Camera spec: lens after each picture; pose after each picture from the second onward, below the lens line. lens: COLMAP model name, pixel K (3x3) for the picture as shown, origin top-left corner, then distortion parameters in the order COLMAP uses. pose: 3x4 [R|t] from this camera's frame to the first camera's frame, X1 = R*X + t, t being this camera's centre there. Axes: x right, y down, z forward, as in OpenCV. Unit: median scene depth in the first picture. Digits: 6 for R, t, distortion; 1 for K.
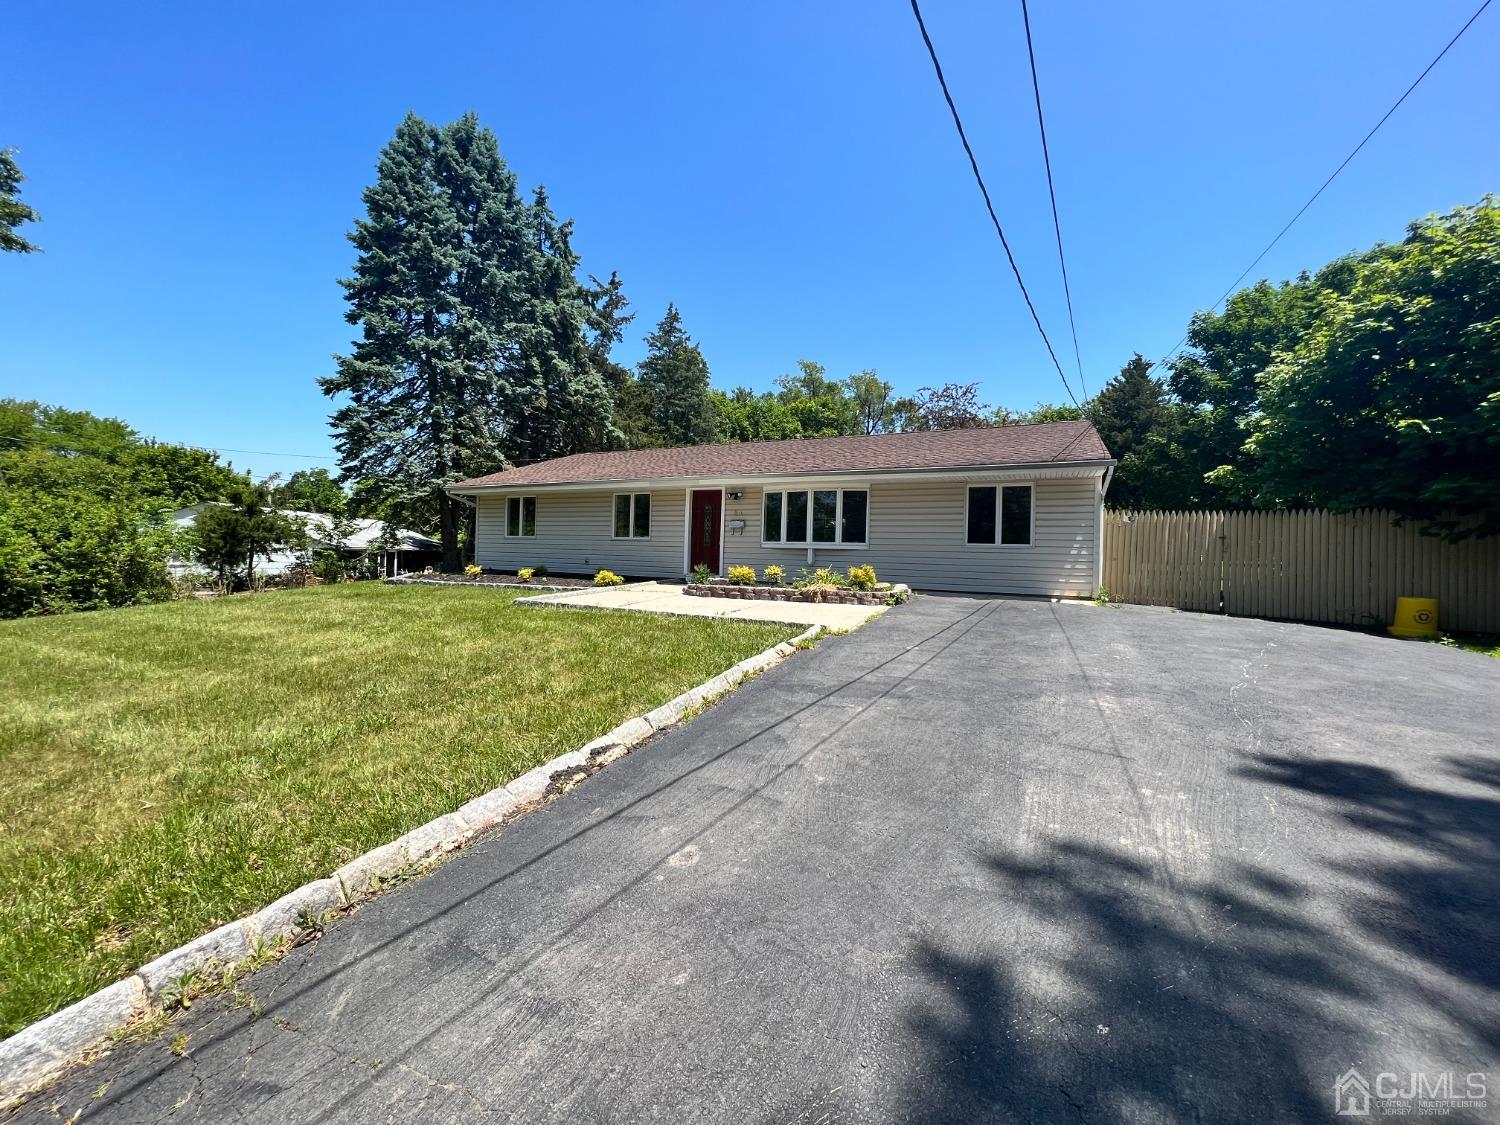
lens RADIAL K [[599.7, 0, 745.9], [0, 599.7, 555.3], [0, 0, 1]] dist [-0.002446, 0.000218]
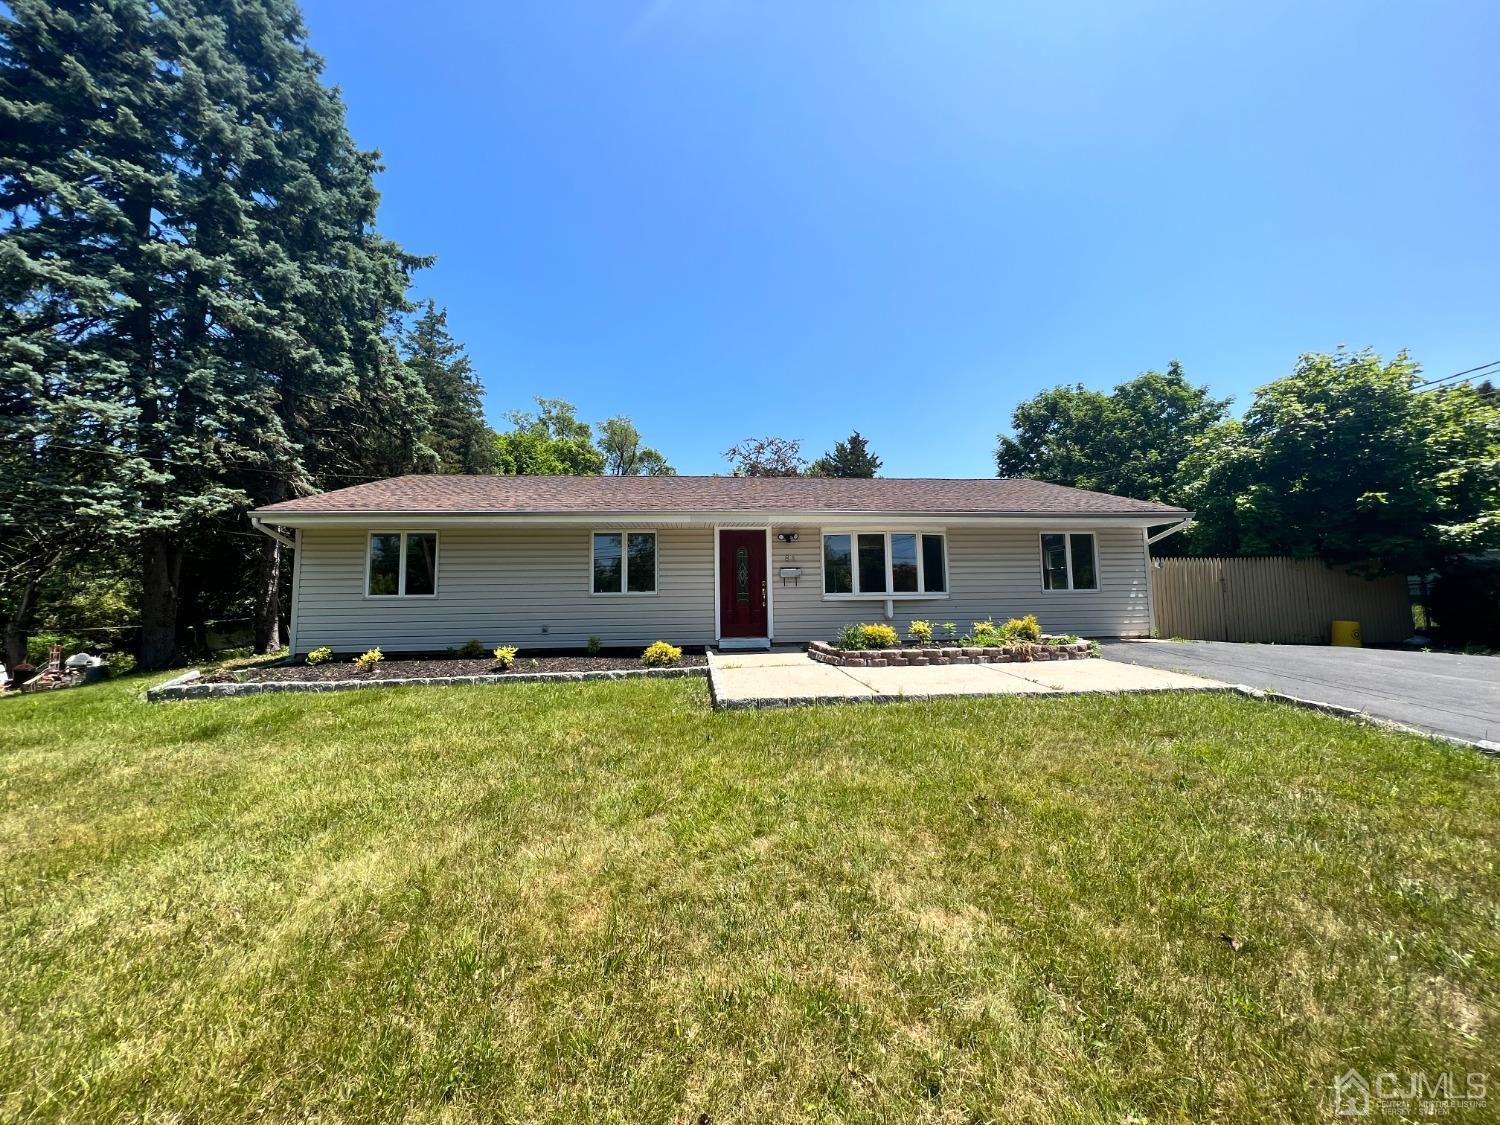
lens RADIAL K [[599.7, 0, 745.9], [0, 599.7, 555.3], [0, 0, 1]] dist [-0.002446, 0.000218]
pose [[0.847005, 0.009082, 0.531508, -0.525697], [0.036725, 0.996465, -0.075551, -0.017403], [-0.530315, 0.083512, 0.843677, 0.368993]]
